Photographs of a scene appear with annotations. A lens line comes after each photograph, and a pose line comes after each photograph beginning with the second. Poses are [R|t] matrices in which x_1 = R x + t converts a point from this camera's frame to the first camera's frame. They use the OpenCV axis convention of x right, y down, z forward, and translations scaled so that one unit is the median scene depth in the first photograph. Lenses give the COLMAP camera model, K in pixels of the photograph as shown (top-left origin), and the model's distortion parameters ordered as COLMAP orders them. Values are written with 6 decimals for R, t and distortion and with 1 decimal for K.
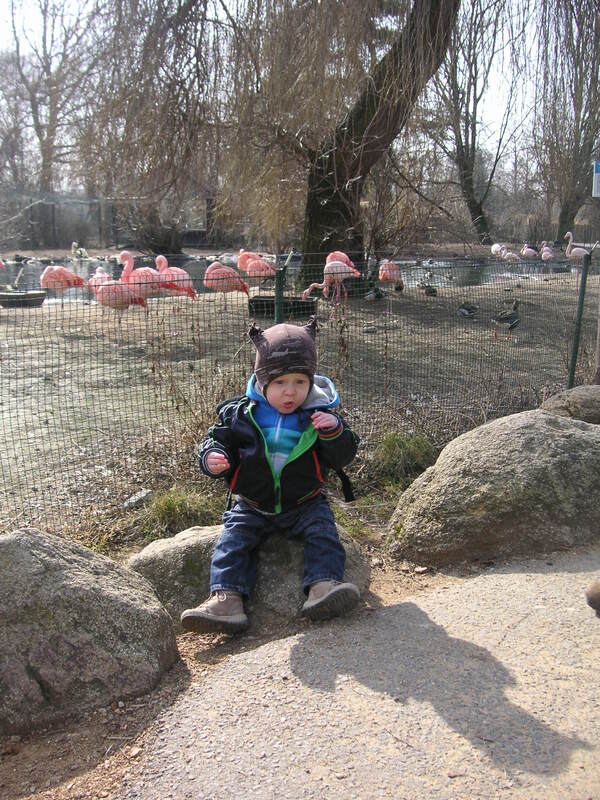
lens RADIAL K [[884.9, 0, 298.9], [0, 884.9, 402.6], [0, 0, 1]] dist [-0.162767, 0.000000]
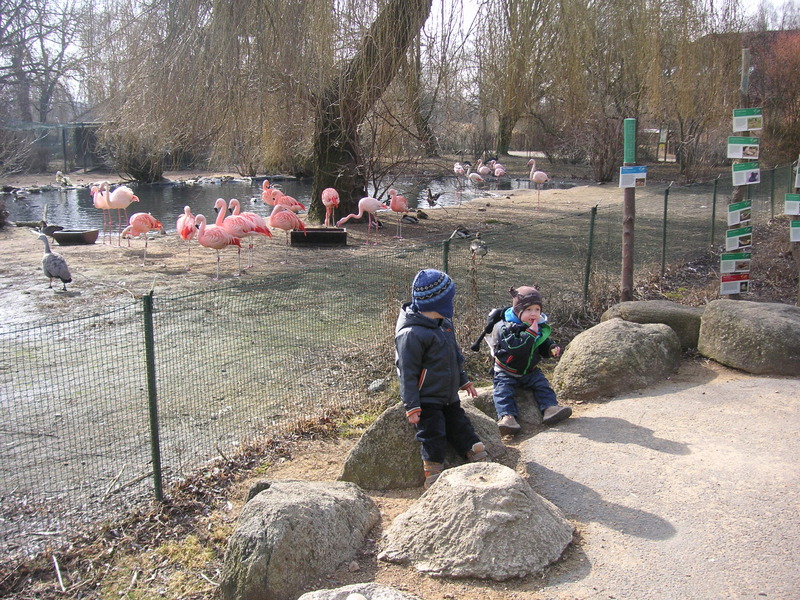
lens RADIAL K [[884.9, 0, 406.8], [0, 884.9, 299.9], [0, 0, 1]] dist [-0.162767, 0.000000]
pose [[0.979089, -0.049454, 0.197328, -0.613649], [0.051087, 0.998689, -0.003194, -0.055402], [-0.196911, 0.013208, 0.980332, -0.868971]]
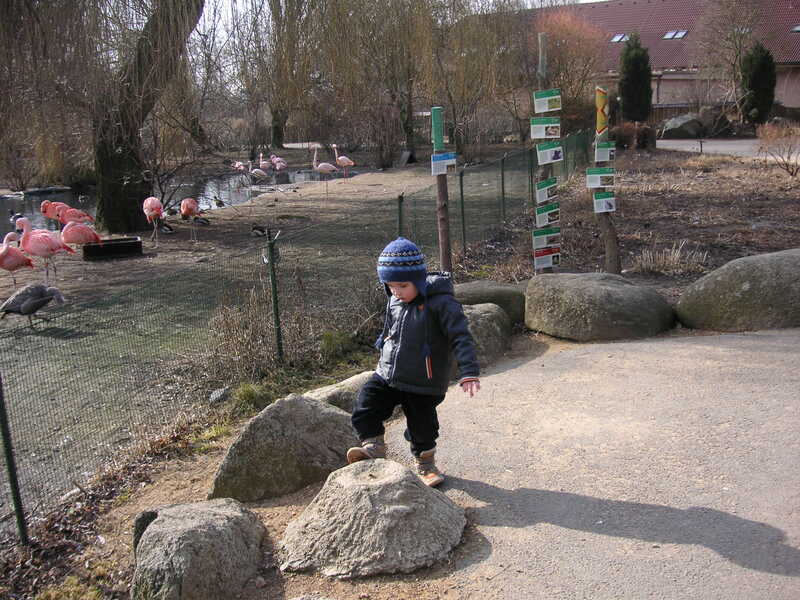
lens RADIAL K [[884.9, 0, 405.6], [0, 884.9, 303.4], [0, 0, 1]] dist [-0.162767, 0.000000]
pose [[0.893012, -0.150165, 0.424241, -0.734134], [0.149612, 0.988131, 0.034833, -0.083288], [-0.424436, 0.032365, 0.904879, -0.837008]]
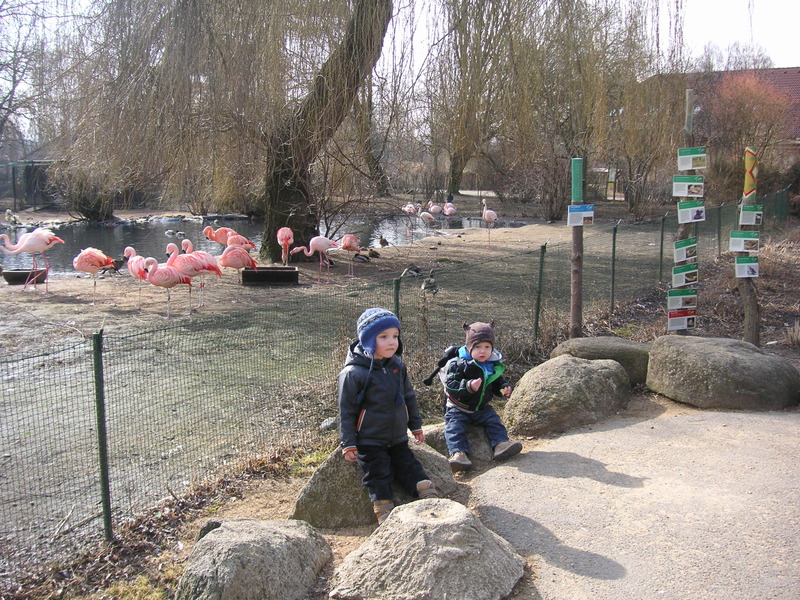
lens RADIAL K [[884.9, 0, 408.2], [0, 884.9, 299.6], [0, 0, 1]] dist [-0.162767, 0.000000]
pose [[0.966358, -0.044745, 0.253279, -0.612672], [0.057784, 0.997347, -0.044271, -0.053199], [-0.250626, 0.057417, 0.966380, -0.881186]]
